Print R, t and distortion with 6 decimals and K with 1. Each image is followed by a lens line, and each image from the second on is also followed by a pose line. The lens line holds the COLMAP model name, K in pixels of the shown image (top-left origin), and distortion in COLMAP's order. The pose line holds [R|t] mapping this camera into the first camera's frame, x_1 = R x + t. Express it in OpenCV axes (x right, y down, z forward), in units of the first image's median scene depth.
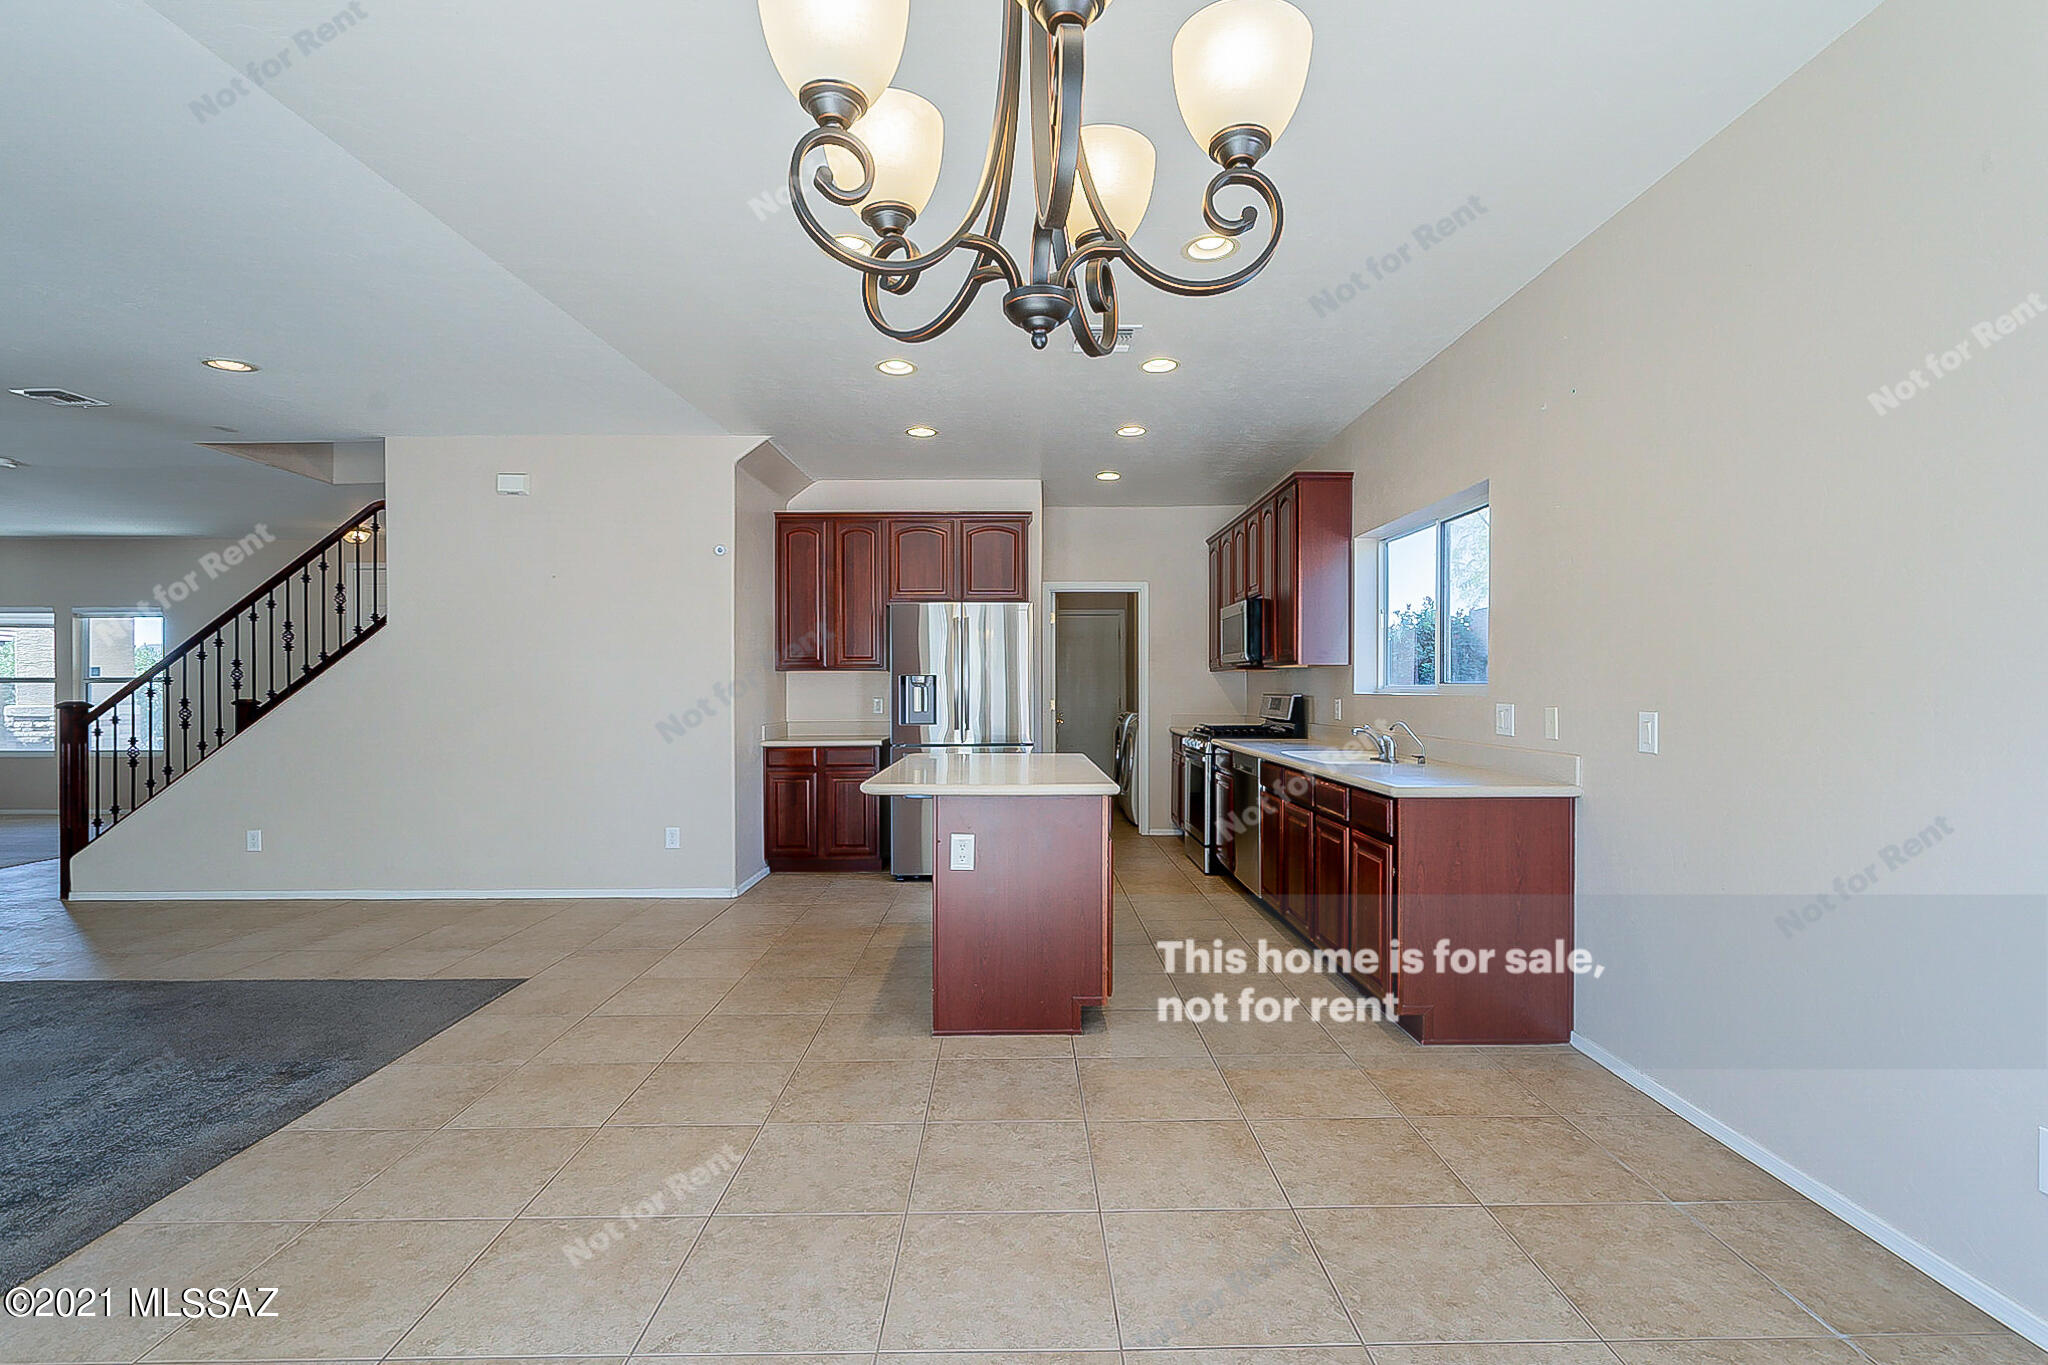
lens RADIAL K [[937.2, 0, 1026.9], [0, 937.2, 687.0], [0, 0, 1]] dist [0.001891, 0.000235]
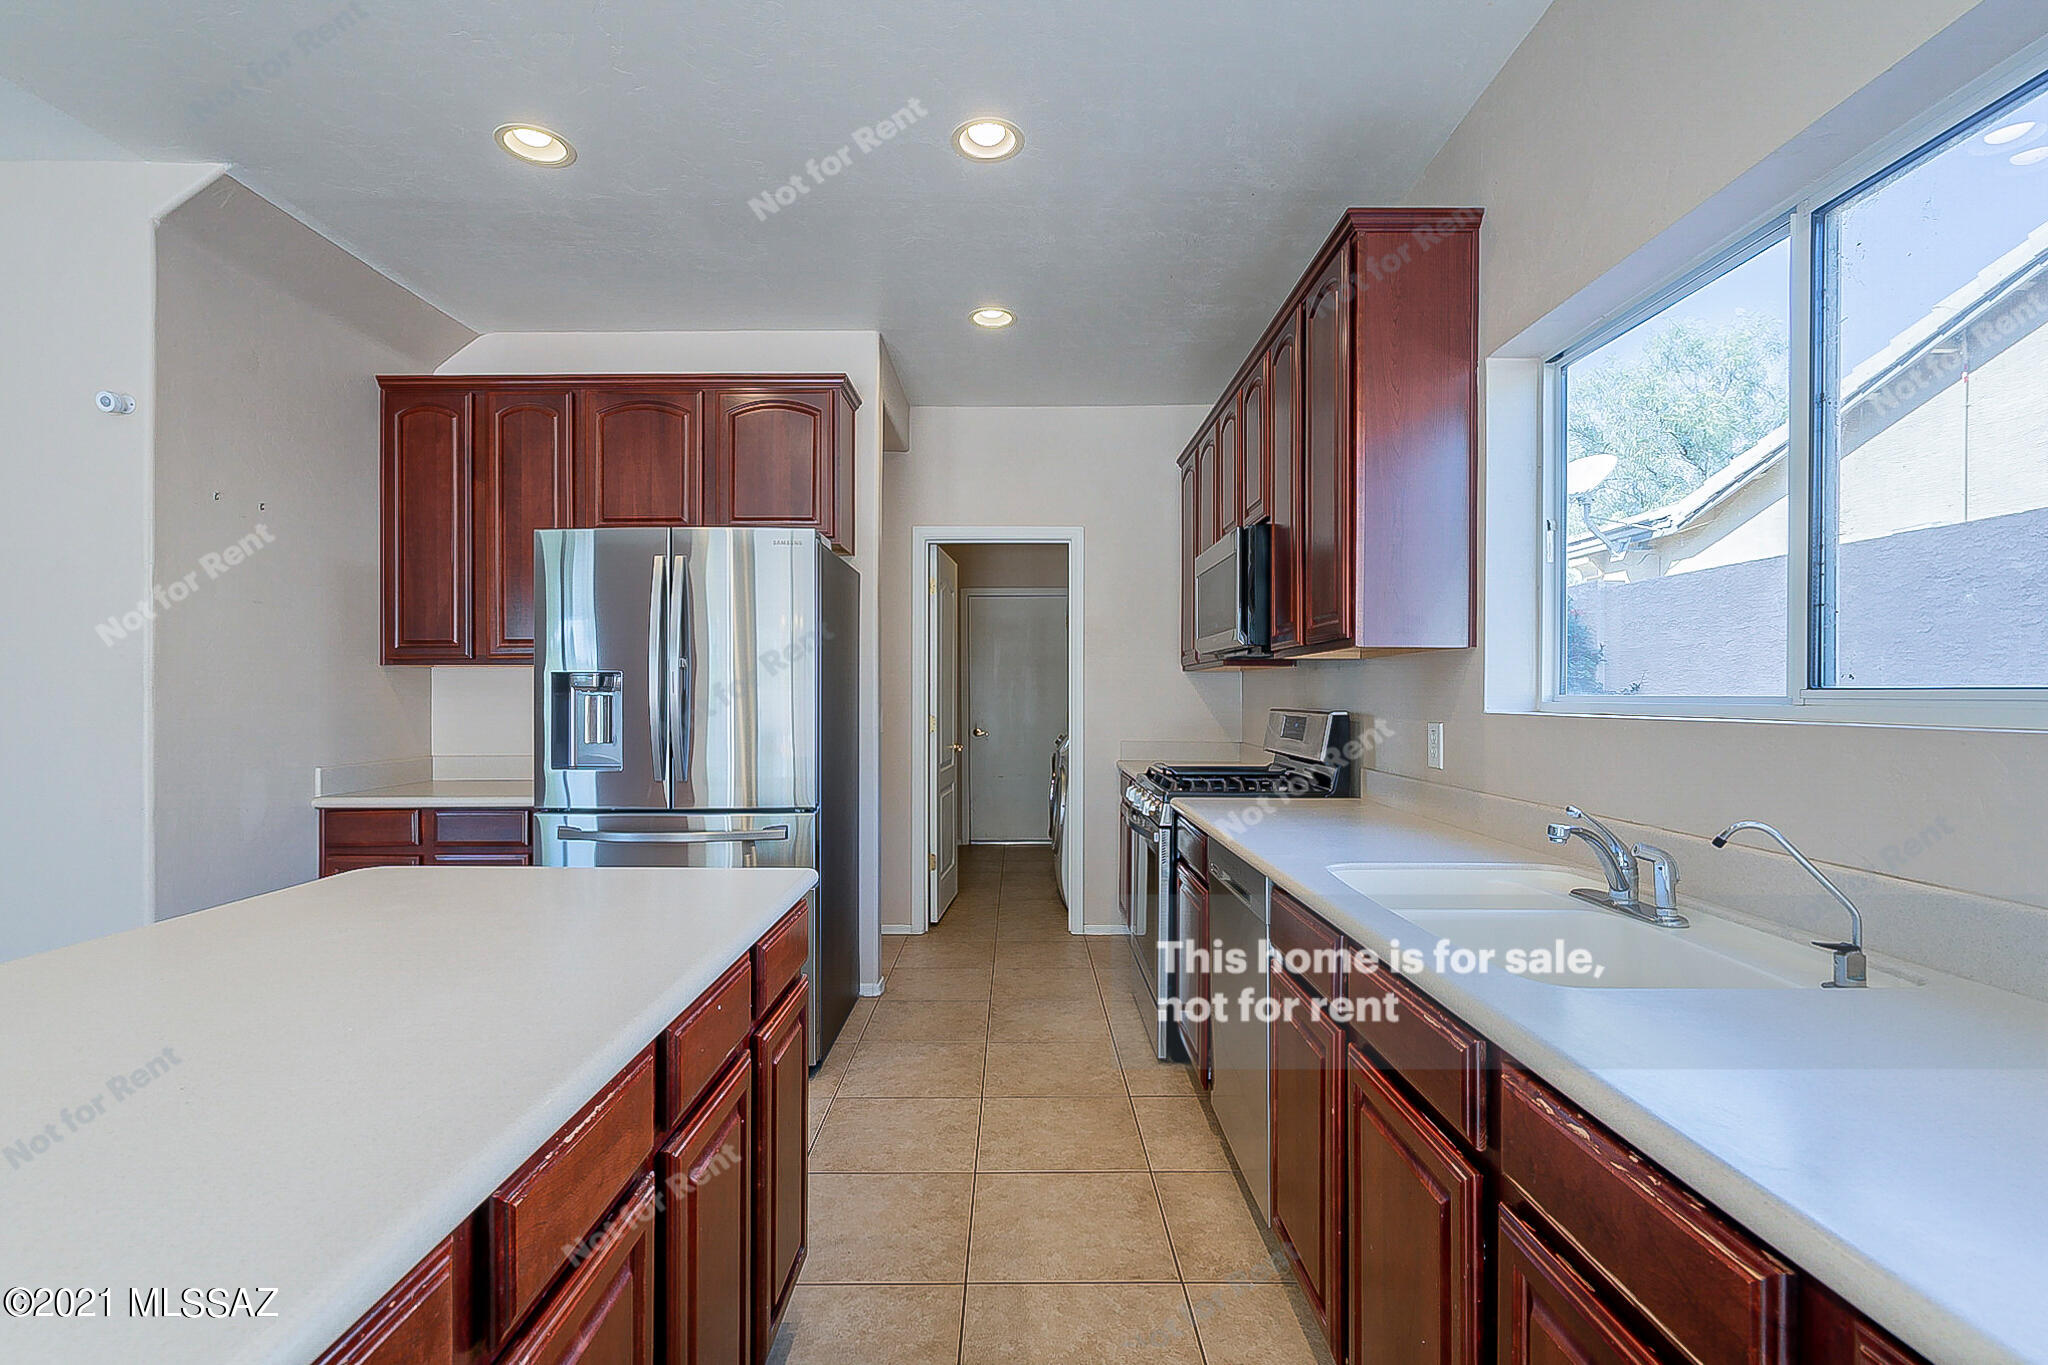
lens RADIAL K [[933.3, 0, 1017.8], [0, 933.3, 715.5], [0, 0, 1]] dist [-0.044299, -0.000152]
pose [[0.999993, 0.002494, -0.002684, 0.111625], [-0.002427, 0.999693, 0.024645, -0.001766], [0.002744, -0.024638, 0.999693, 0.481306]]
